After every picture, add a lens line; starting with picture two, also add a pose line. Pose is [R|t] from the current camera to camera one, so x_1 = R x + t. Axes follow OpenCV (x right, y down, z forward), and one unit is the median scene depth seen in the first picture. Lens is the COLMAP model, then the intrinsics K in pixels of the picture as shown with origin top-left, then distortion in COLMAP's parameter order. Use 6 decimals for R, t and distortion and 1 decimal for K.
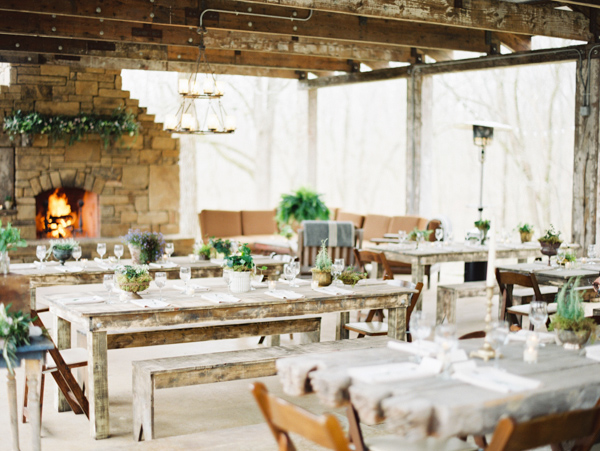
lens RADIAL K [[927.1, 0, 300.1], [0, 927.1, 224.0], [0, 0, 1]] dist [-0.121249, 0.000000]
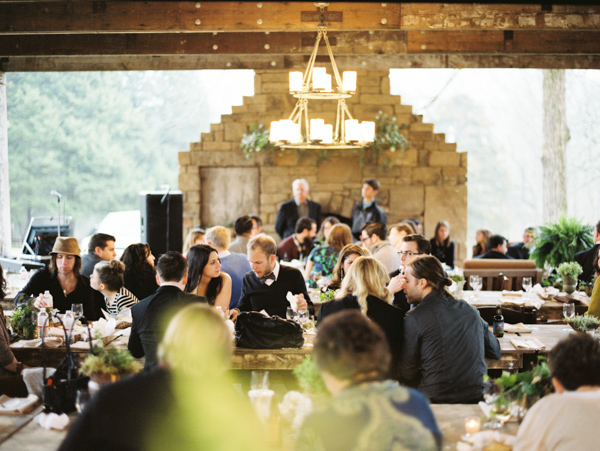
lens RADIAL K [[927.1, 0, 299.7], [0, 927.1, 227.1], [0, 0, 1]] dist [-0.121249, 0.000000]
pose [[0.833059, 0.018672, -0.552868, 0.197800], [-0.026510, 0.999629, -0.006186, -0.021315], [0.552548, 0.019810, 0.833246, 0.280145]]
